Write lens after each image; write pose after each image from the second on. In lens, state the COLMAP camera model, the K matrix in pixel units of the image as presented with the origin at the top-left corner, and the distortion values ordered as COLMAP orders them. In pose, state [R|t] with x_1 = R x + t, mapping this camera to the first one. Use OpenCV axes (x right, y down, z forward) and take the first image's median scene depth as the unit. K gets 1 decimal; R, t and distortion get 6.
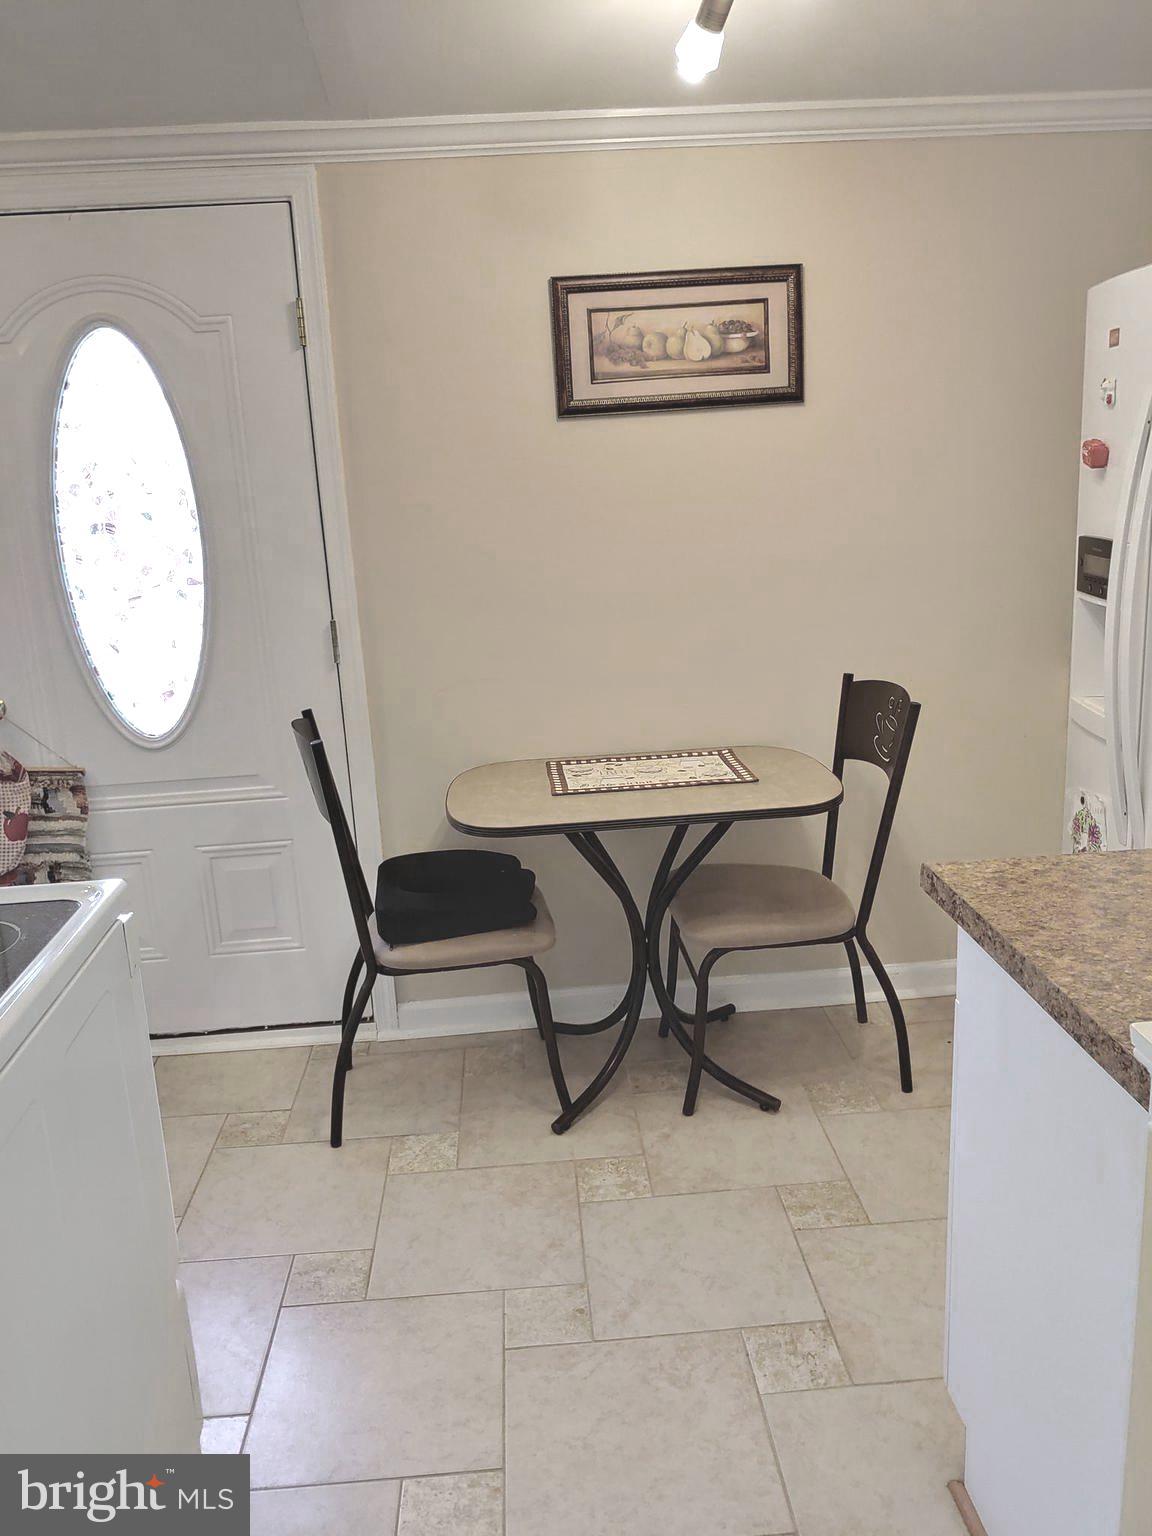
lens RADIAL K [[1191.3, 0, 576.5], [0, 1191.3, 764.6], [0, 0, 1]] dist [0.000377, 0.010396]
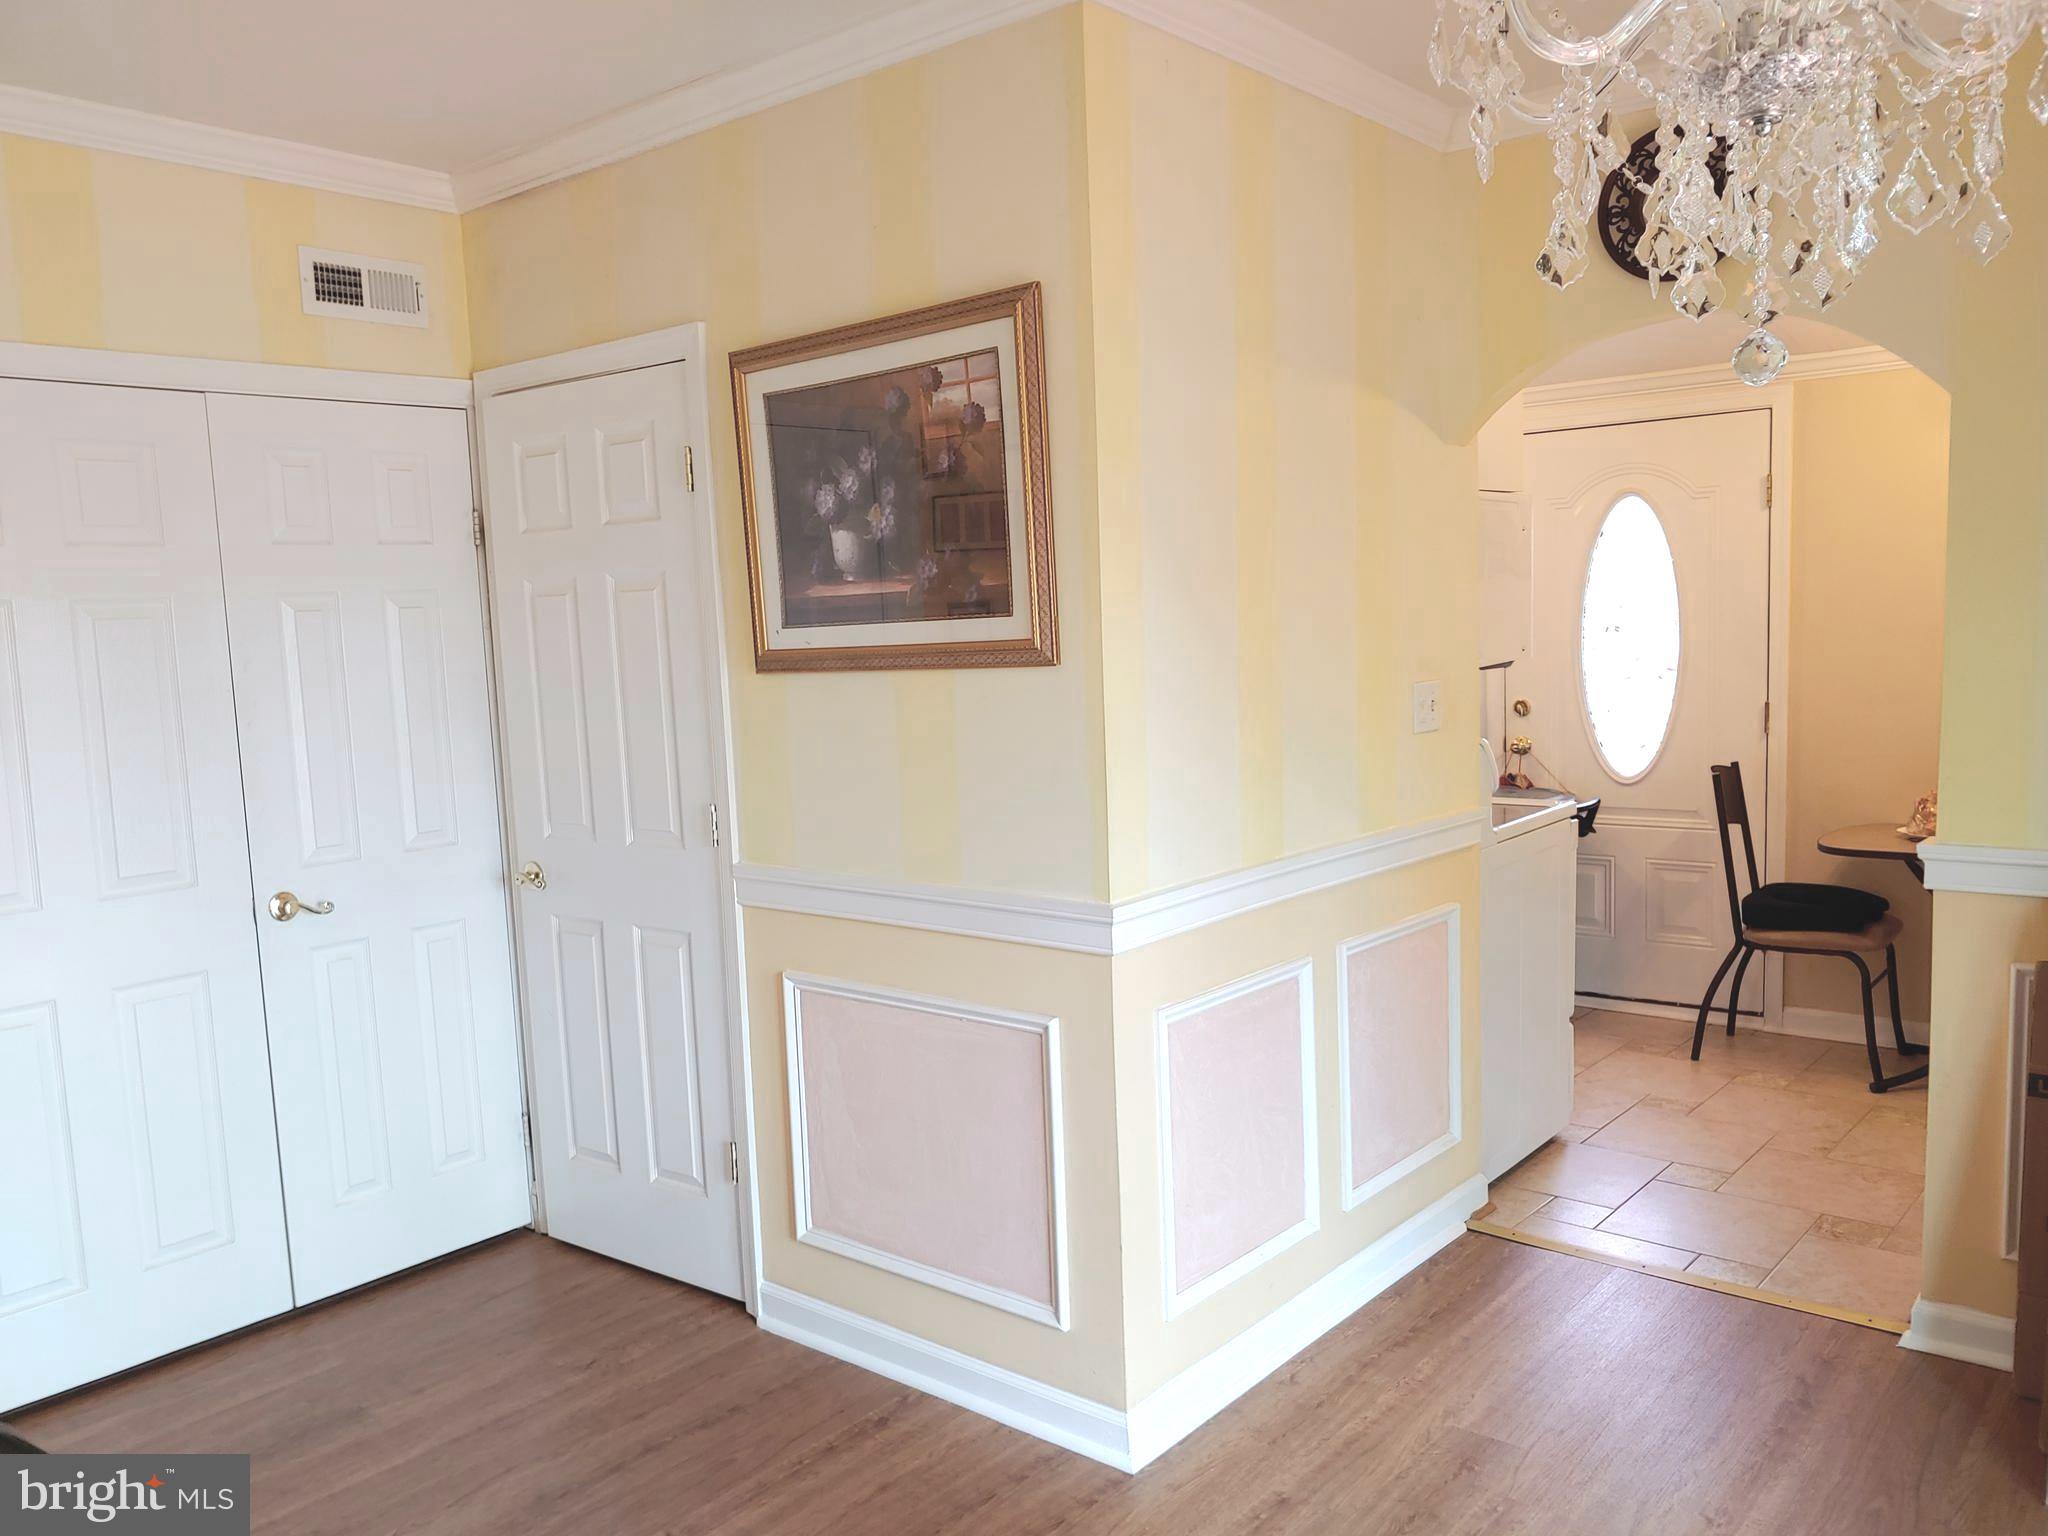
lens RADIAL K [[1588.4, 0, 1020.9], [0, 1588.4, 773.4], [0, 0, 1]] dist [0.000377, 0.010396]
pose [[0.720132, 0.097210, -0.686993, 0.449304], [-0.163344, 0.986060, -0.031695, 0.160362], [0.674335, 0.135040, 0.725972, -0.903797]]
